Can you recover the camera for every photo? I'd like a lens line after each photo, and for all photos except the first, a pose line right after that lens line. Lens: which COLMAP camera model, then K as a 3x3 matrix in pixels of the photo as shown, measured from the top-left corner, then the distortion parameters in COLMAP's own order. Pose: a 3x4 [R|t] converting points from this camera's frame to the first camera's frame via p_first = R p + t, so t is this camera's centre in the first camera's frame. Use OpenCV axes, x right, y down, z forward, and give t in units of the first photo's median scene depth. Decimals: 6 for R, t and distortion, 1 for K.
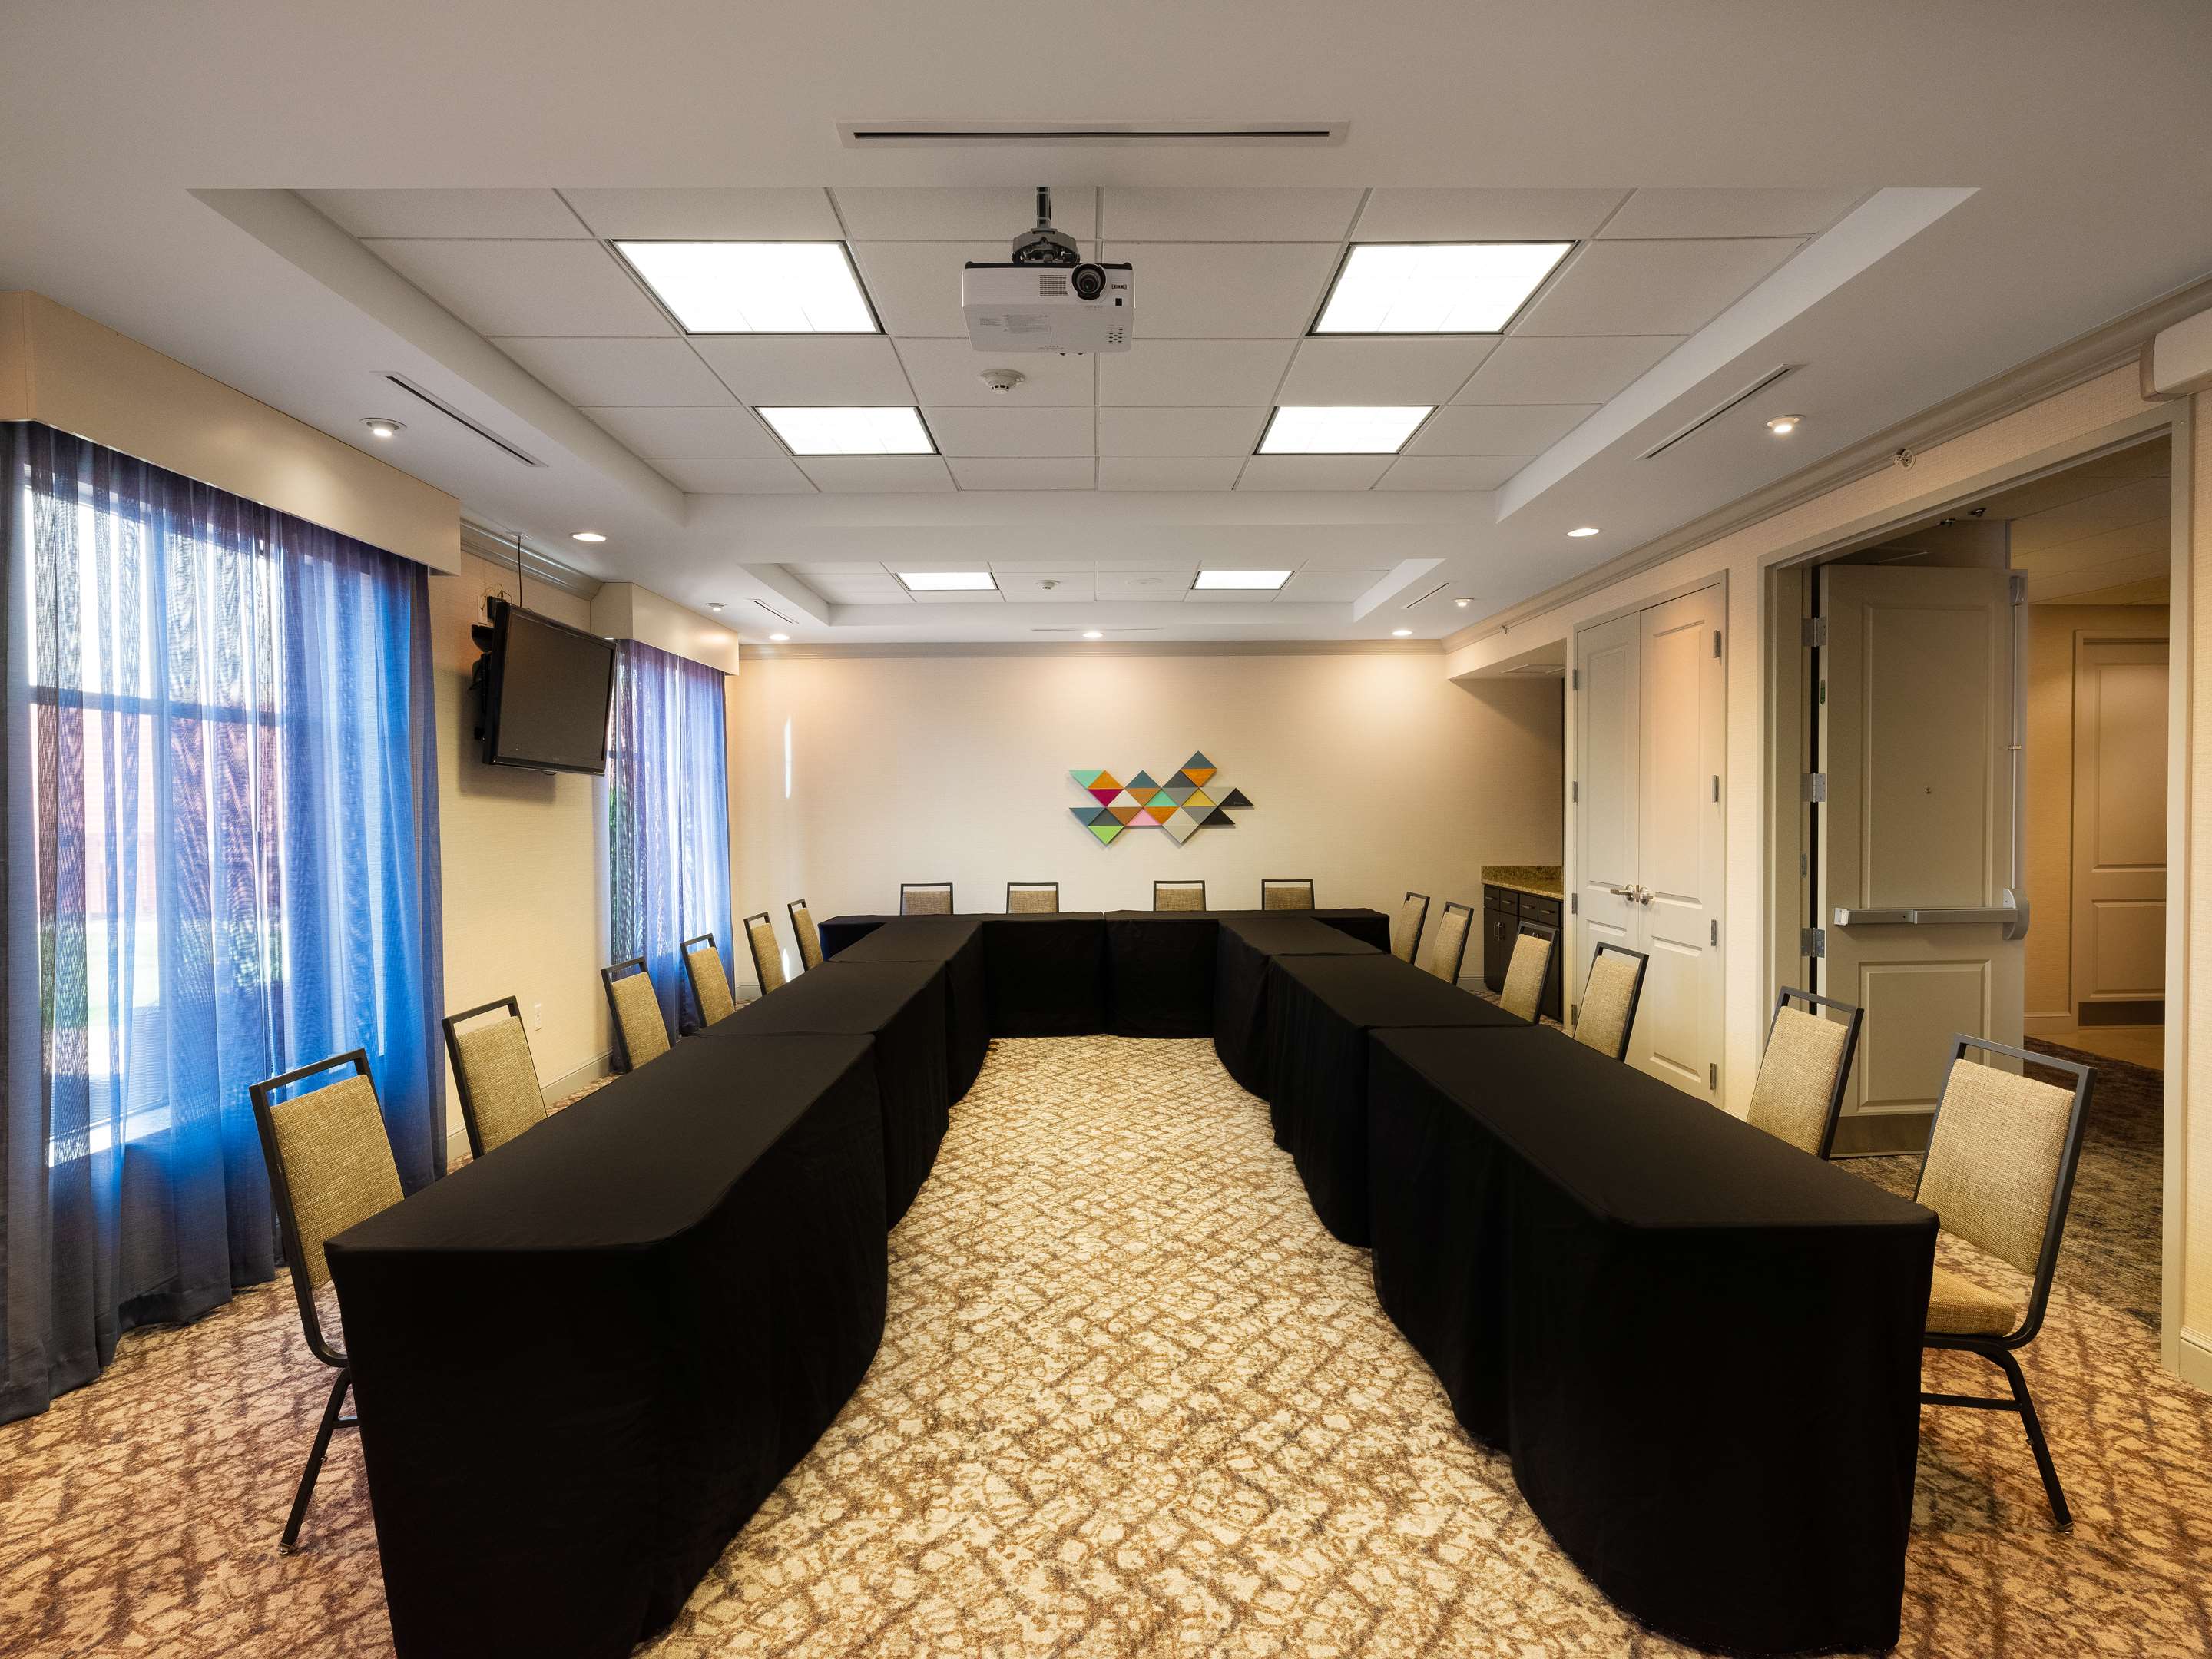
lens RADIAL K [[1187.0, 0, 1106.0], [0, 1187.0, 829.5], [0, 0, 1]] dist [0.000910, 0.001078]
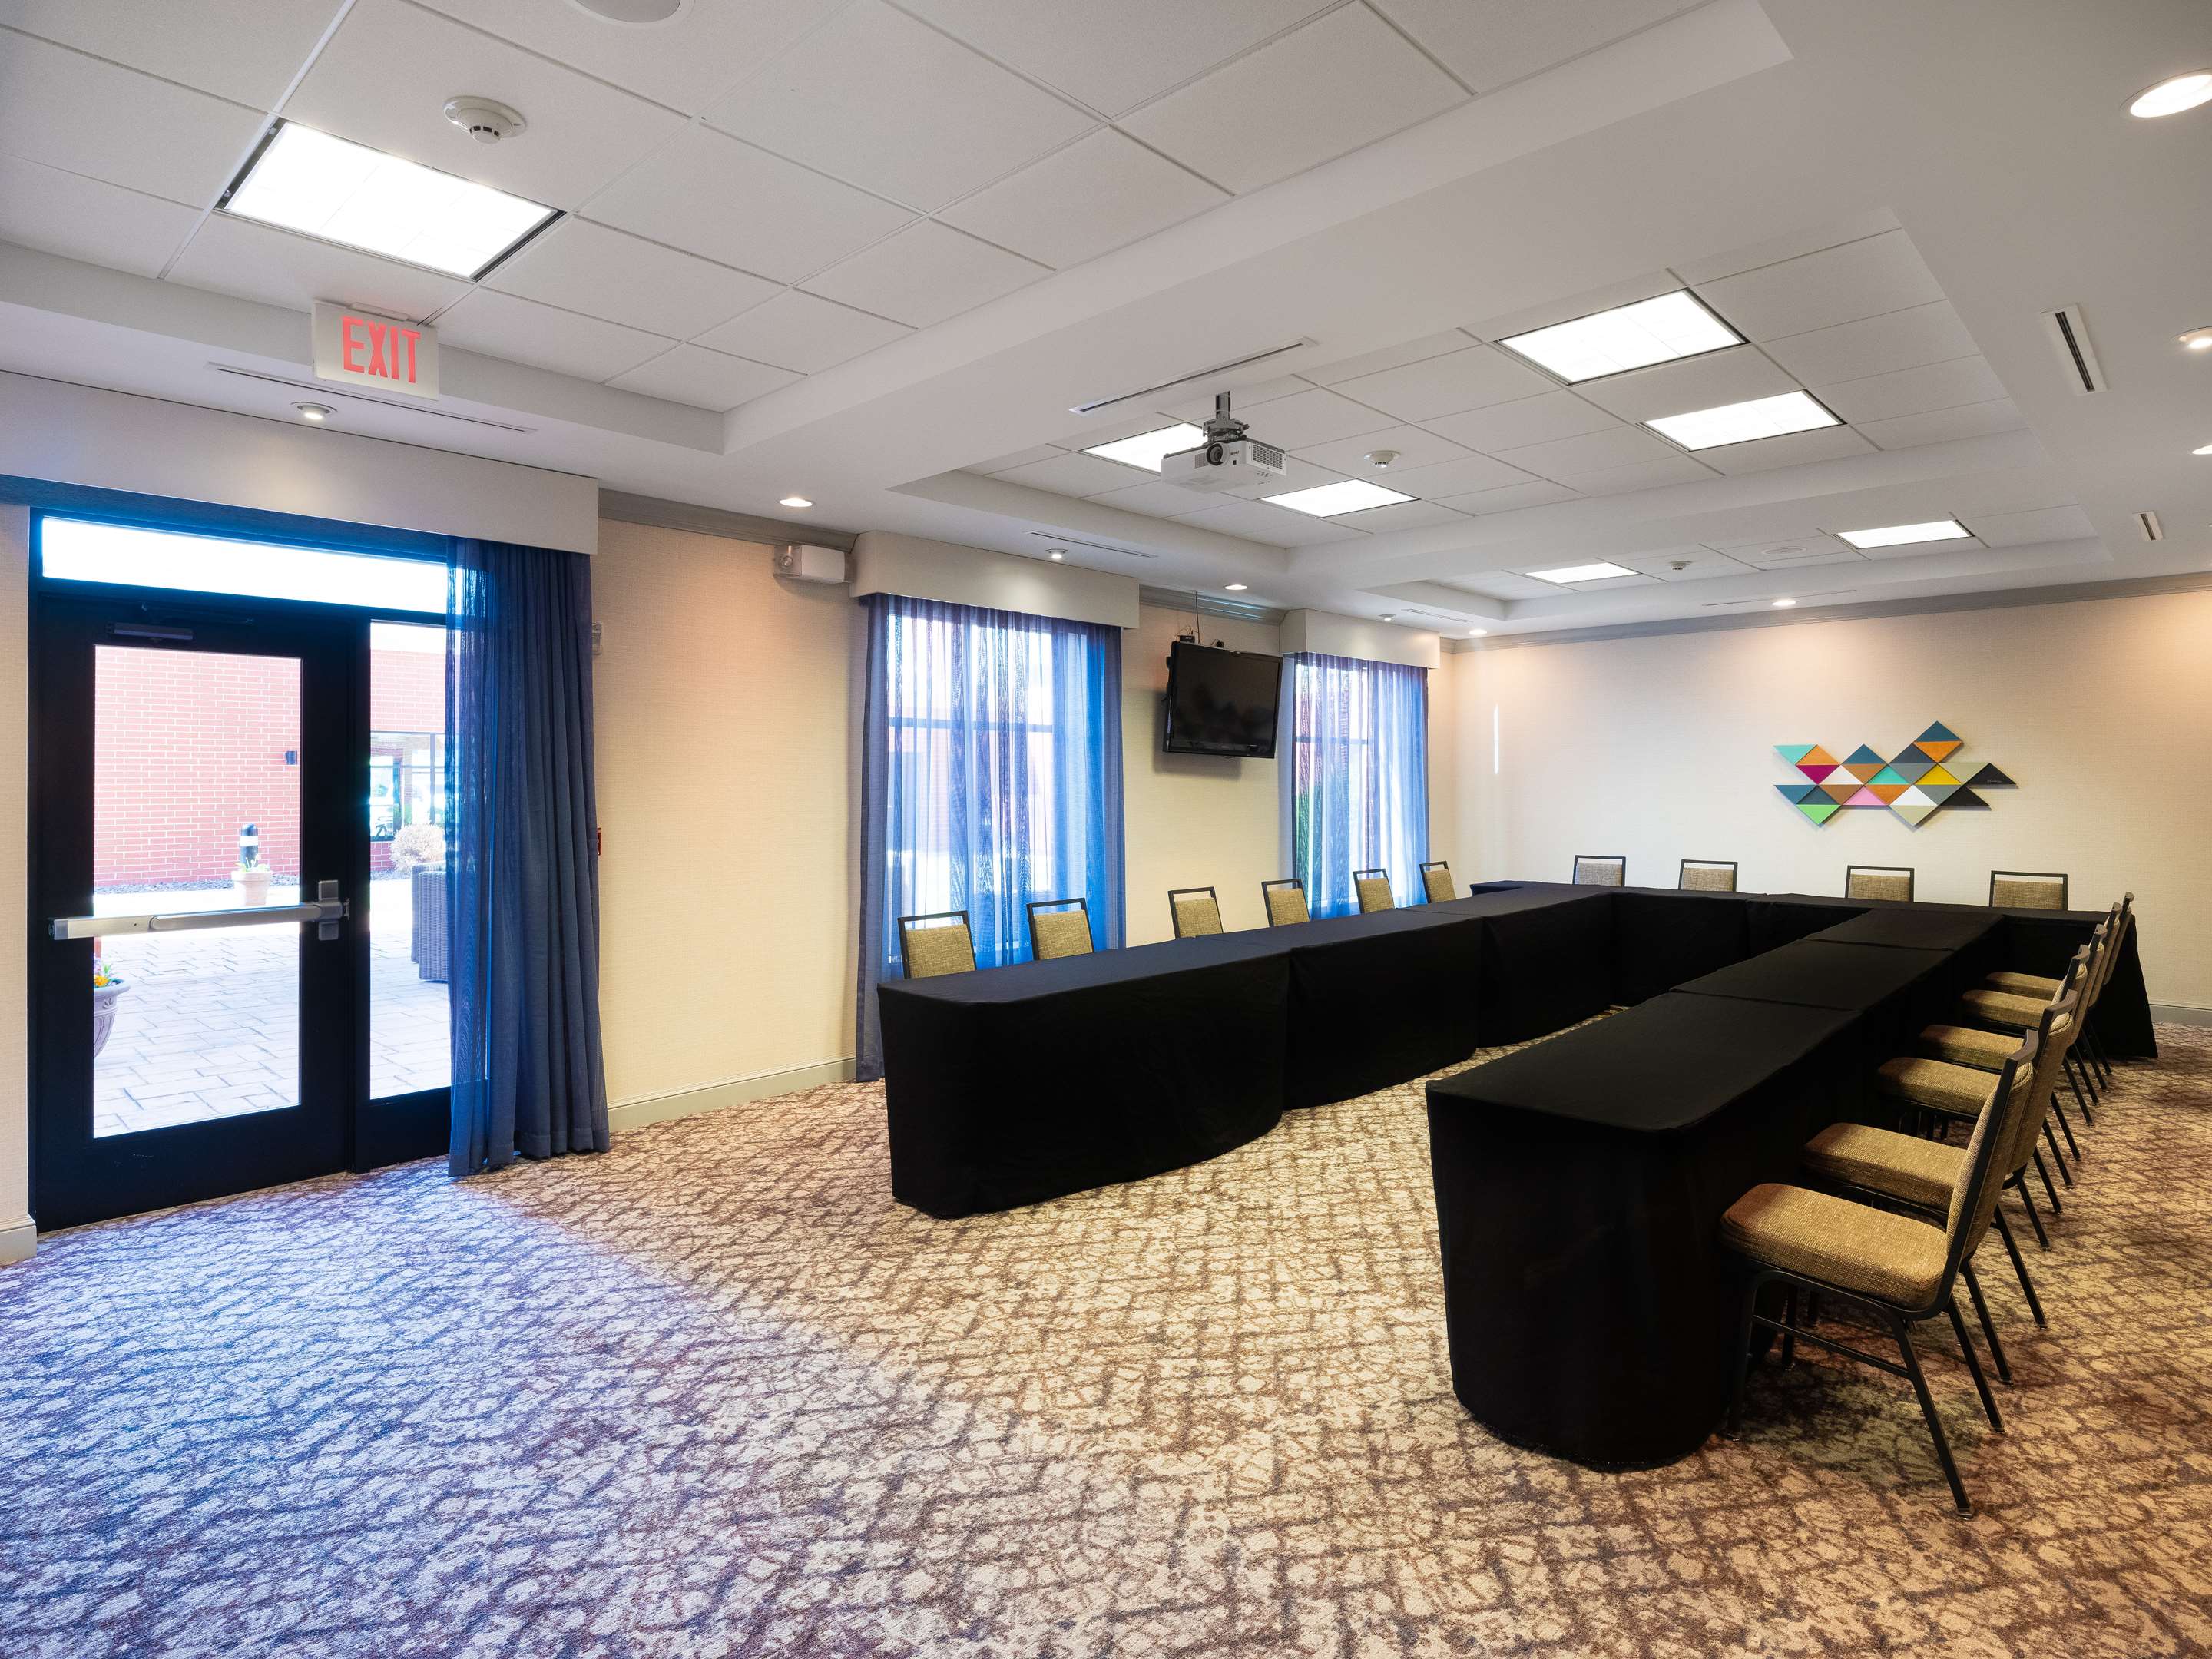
lens RADIAL K [[1207.9, 0, 1110.4], [0, 1207.9, 788.8], [0, 0, 1]] dist [0.024448, -0.015133]
pose [[0.718206, 0.011440, -0.695736, 0.541998], [-0.018977, 0.999815, -0.003149, -0.004322], [0.695572, 0.015464, 0.718290, -0.136312]]
